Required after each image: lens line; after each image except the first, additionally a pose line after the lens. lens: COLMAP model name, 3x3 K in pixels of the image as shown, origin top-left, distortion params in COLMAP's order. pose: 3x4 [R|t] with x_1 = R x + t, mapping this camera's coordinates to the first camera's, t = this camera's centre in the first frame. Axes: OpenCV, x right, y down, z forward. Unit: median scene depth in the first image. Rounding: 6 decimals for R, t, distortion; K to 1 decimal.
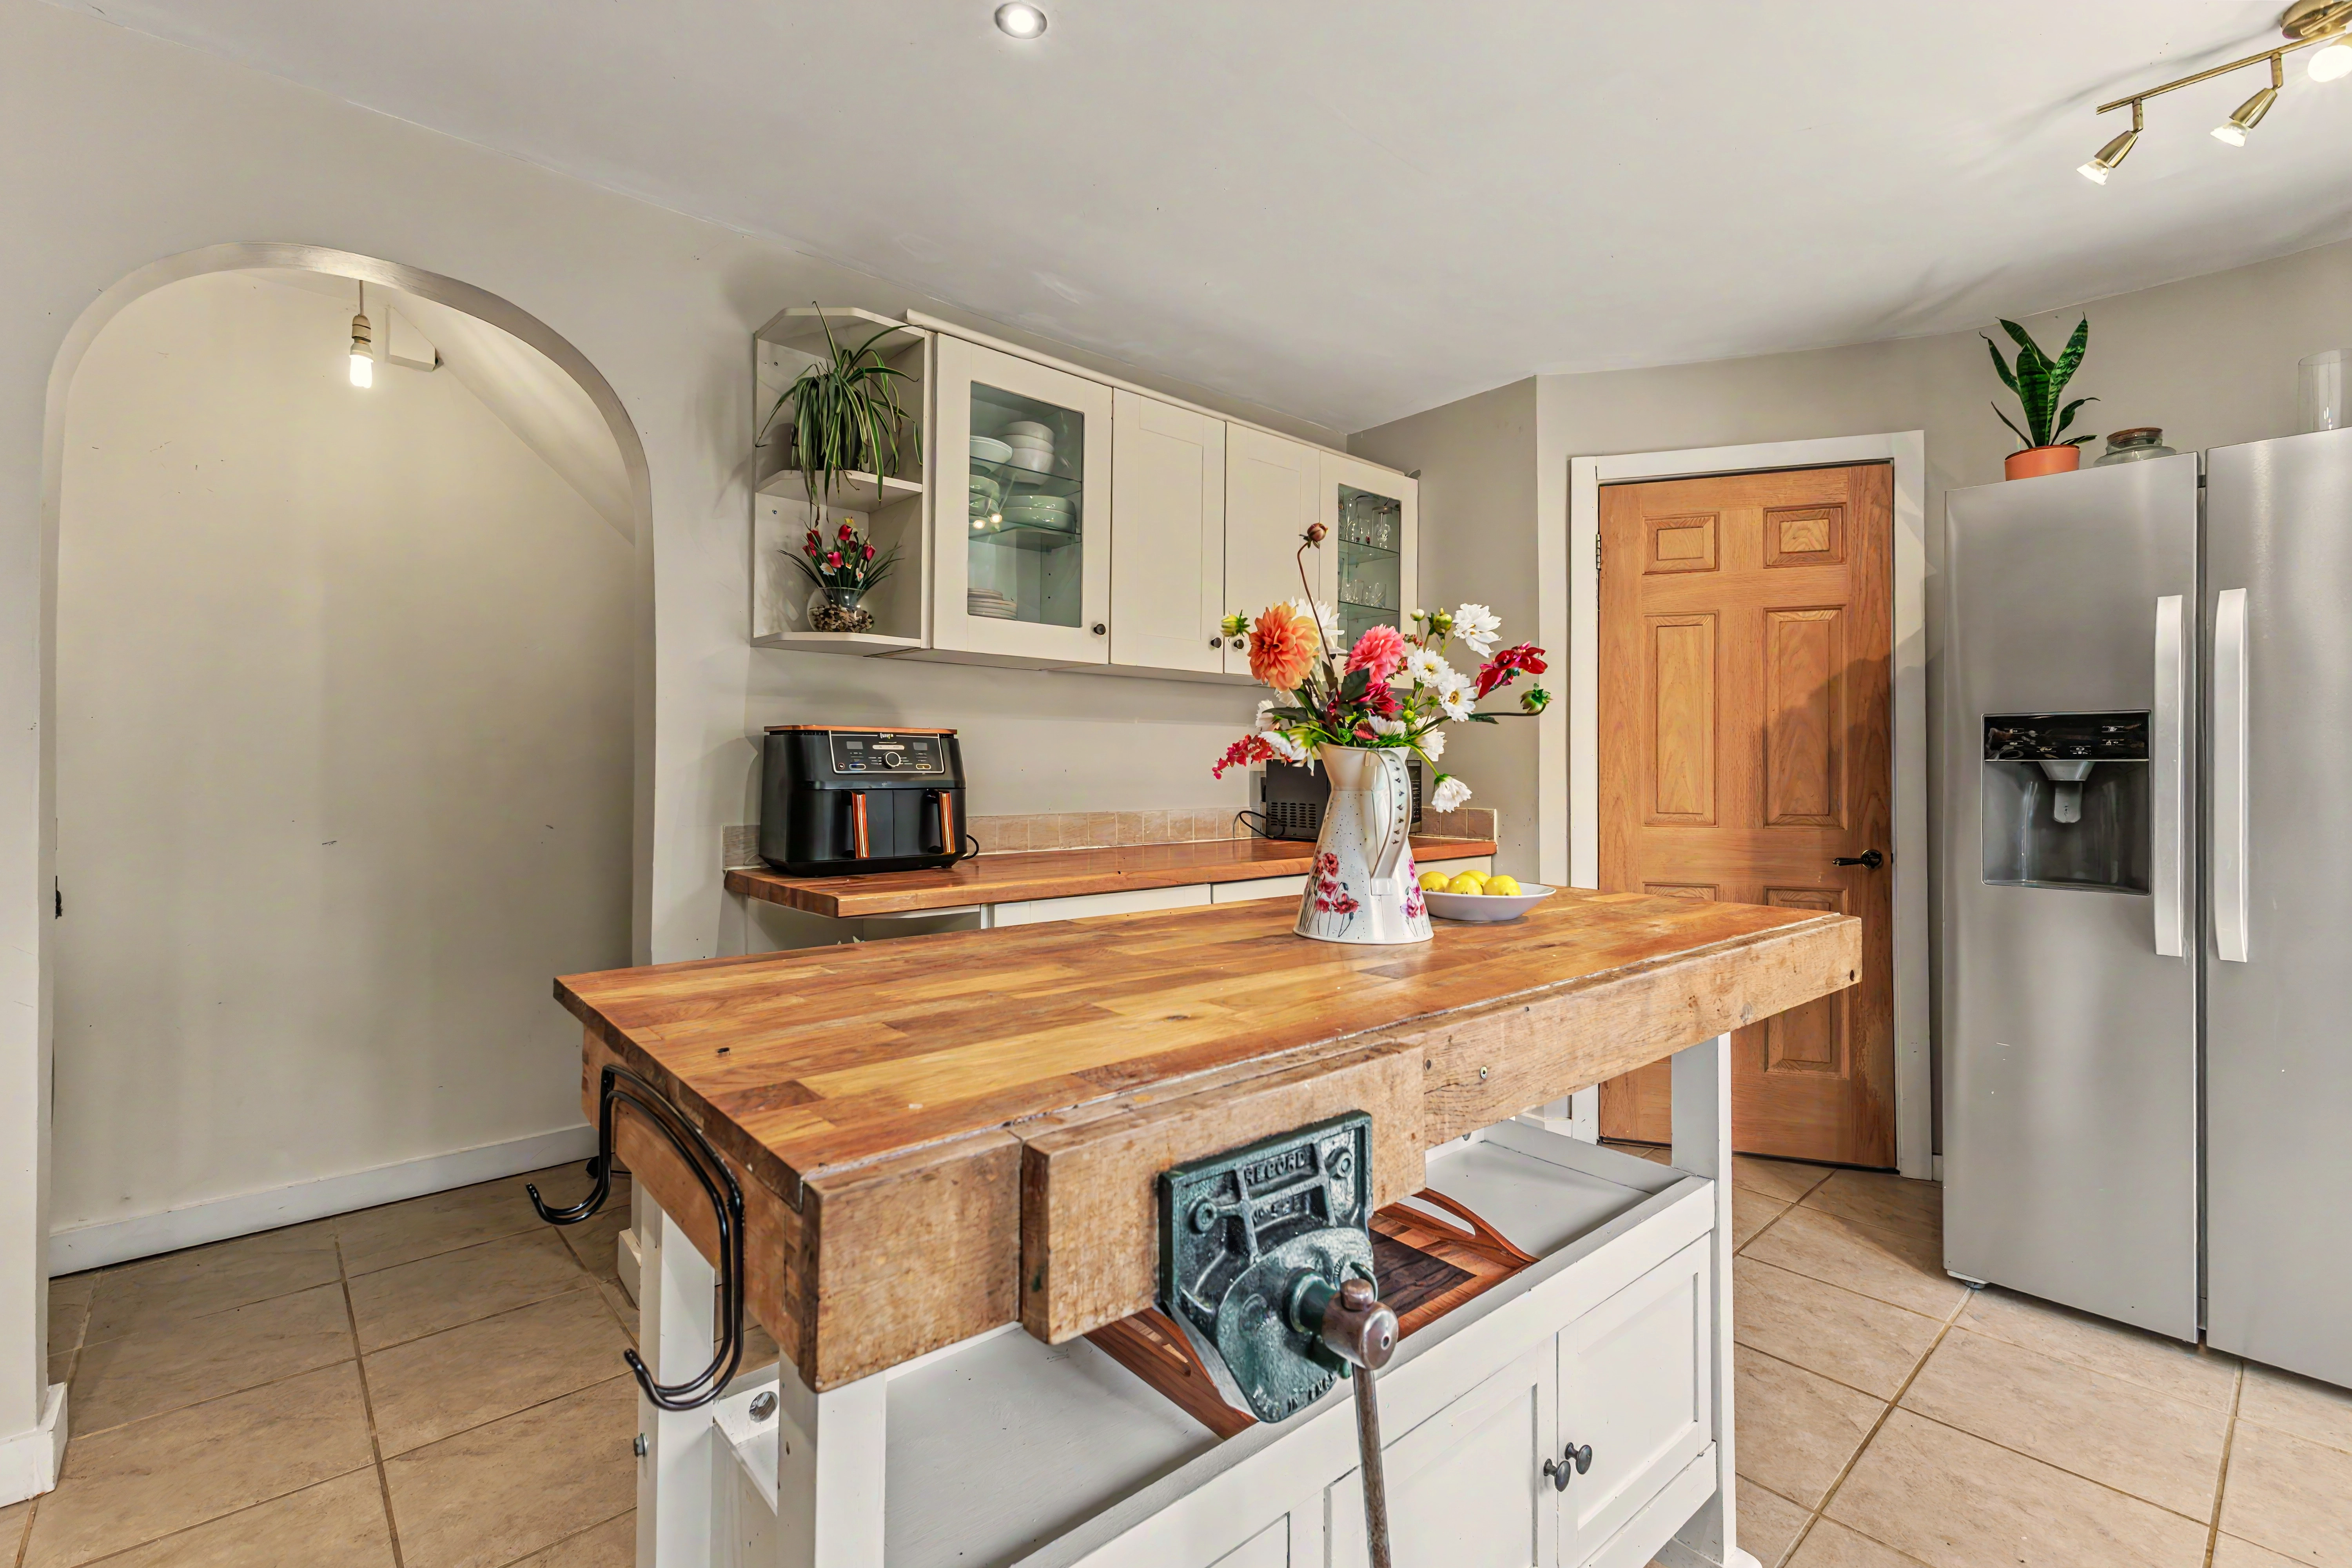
lens RADIAL K [[1041.7, 0, 1169.2], [0, 1041.7, 753.5], [0, 0, 1]] dist [-0.011441, -0.000186]
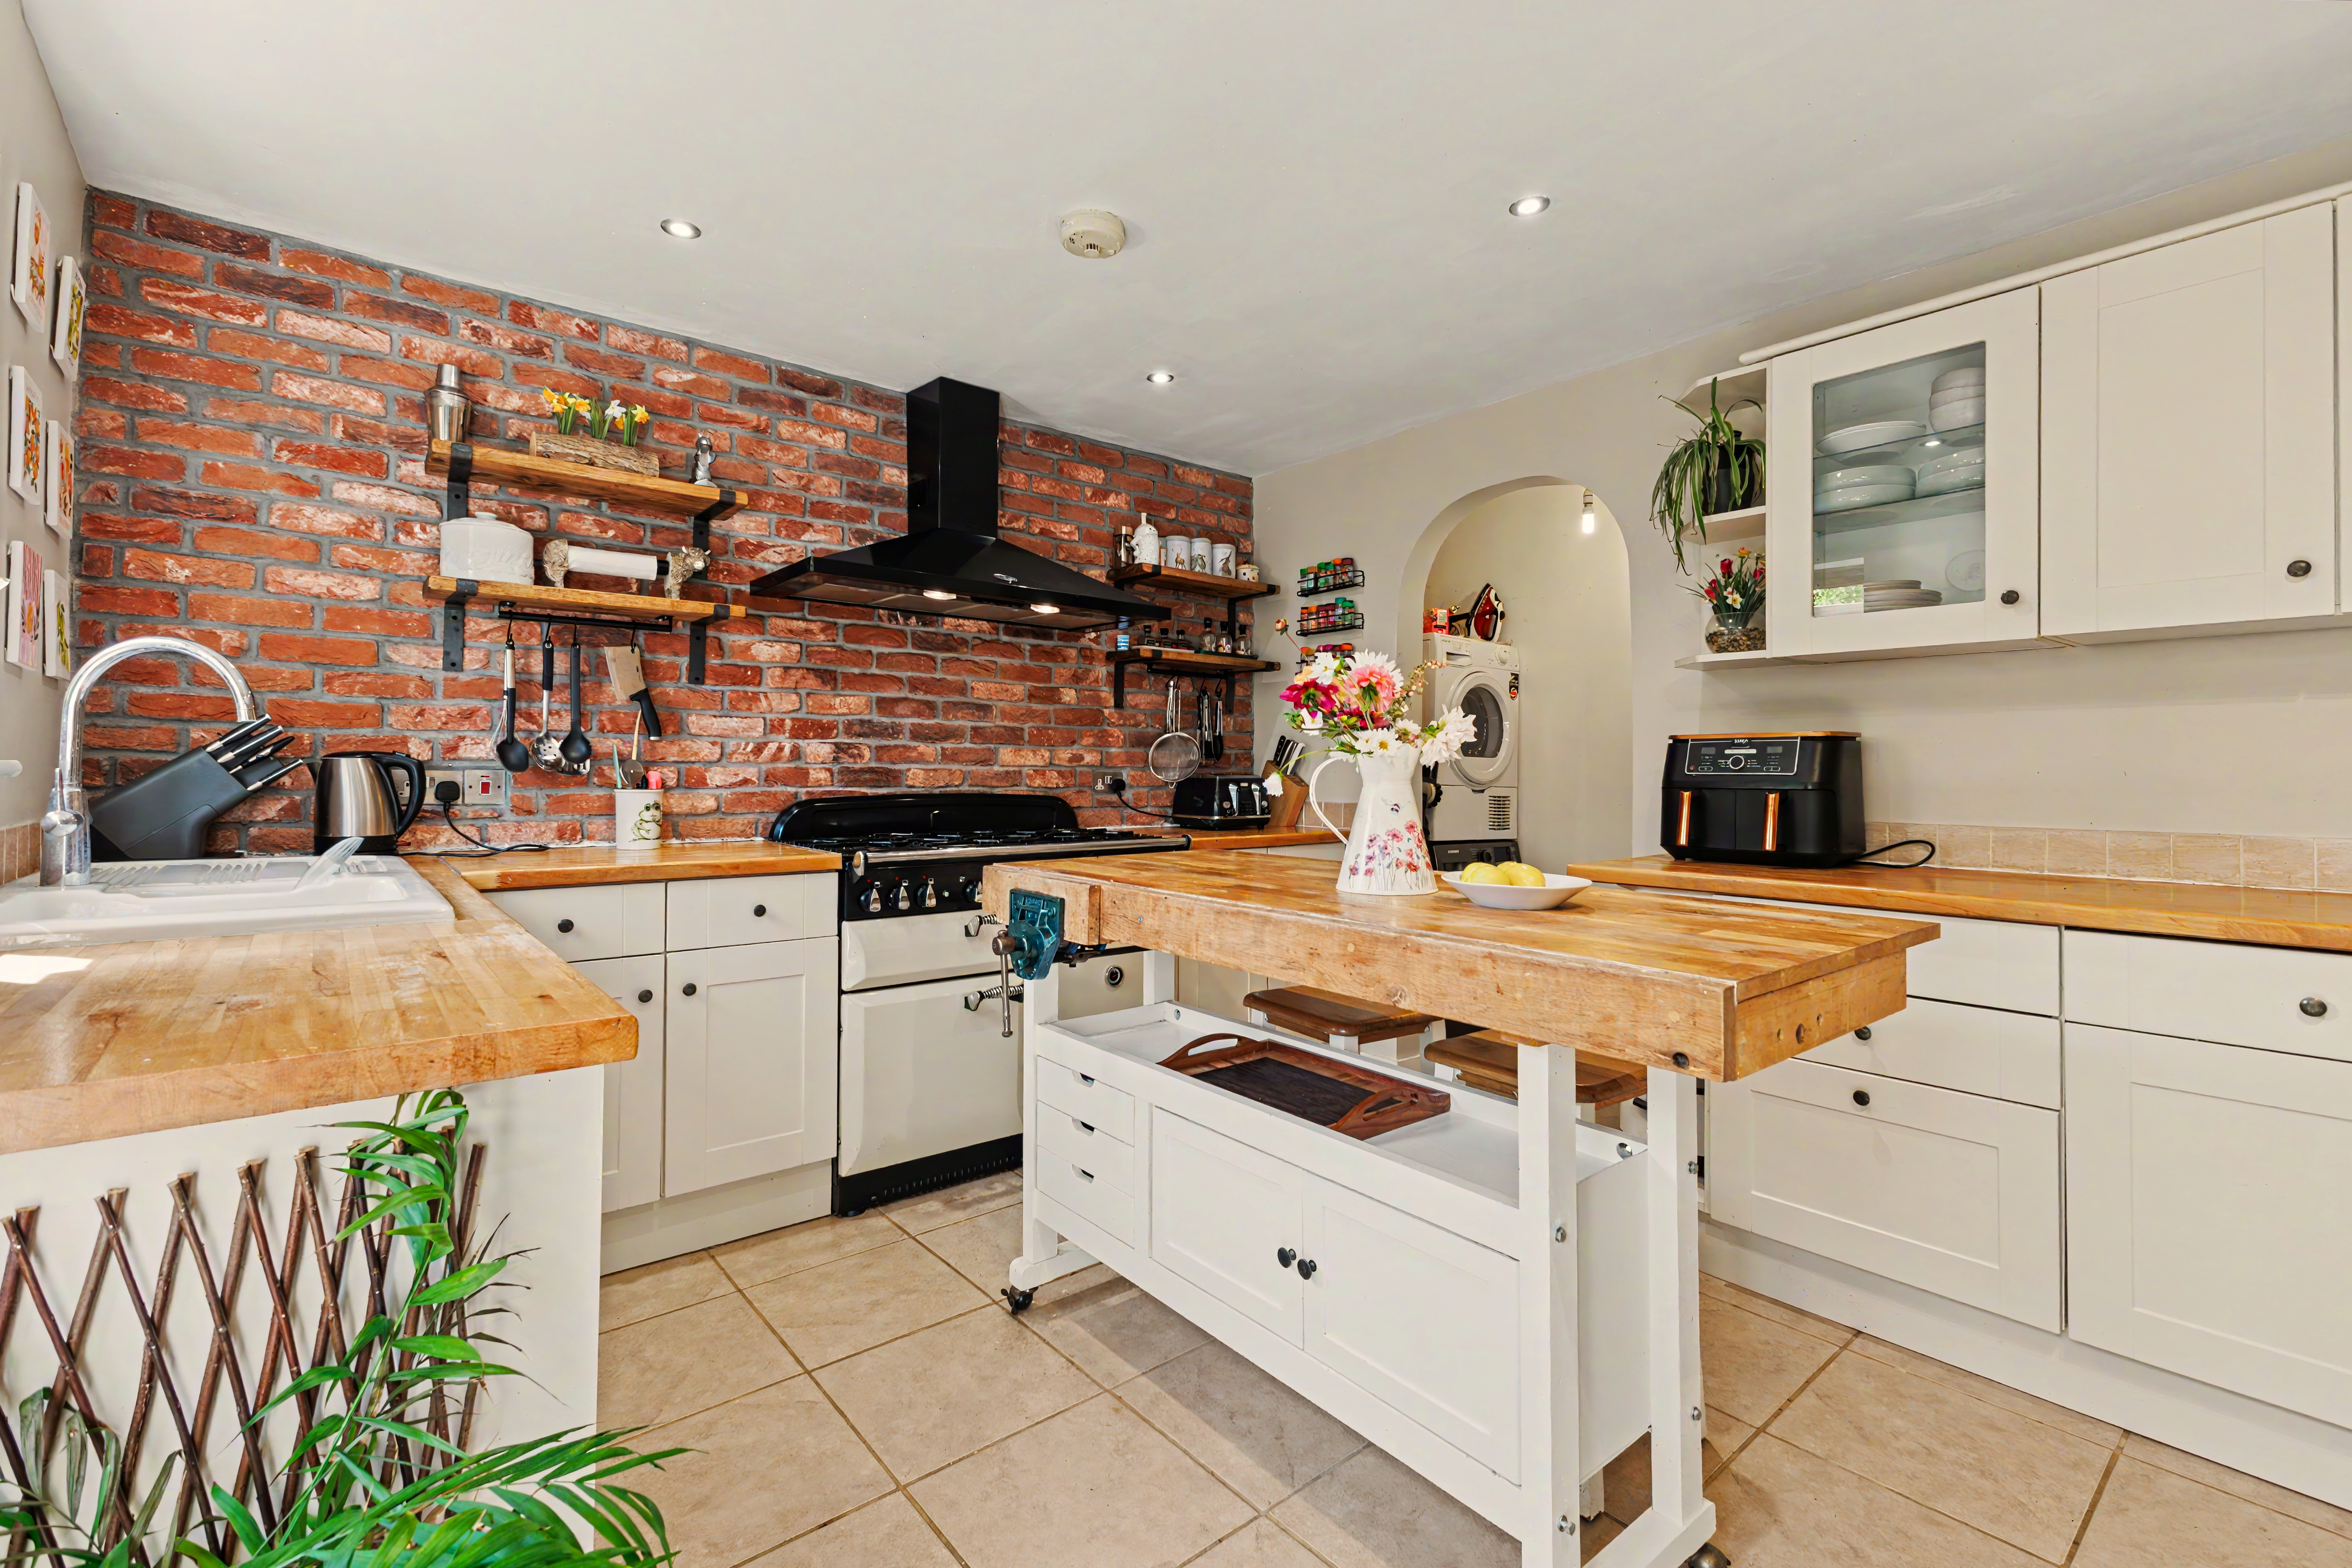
lens RADIAL K [[1041.7, 0, 1167.7], [0, 1041.7, 779.8], [0, 0, 1]] dist [-0.011441, -0.000186]
pose [[-0.043670, 0.005529, -0.999031, 0.686673], [0.008465, 0.999951, 0.005164, 0.010918], [0.999010, -0.008232, -0.043714, 0.342980]]
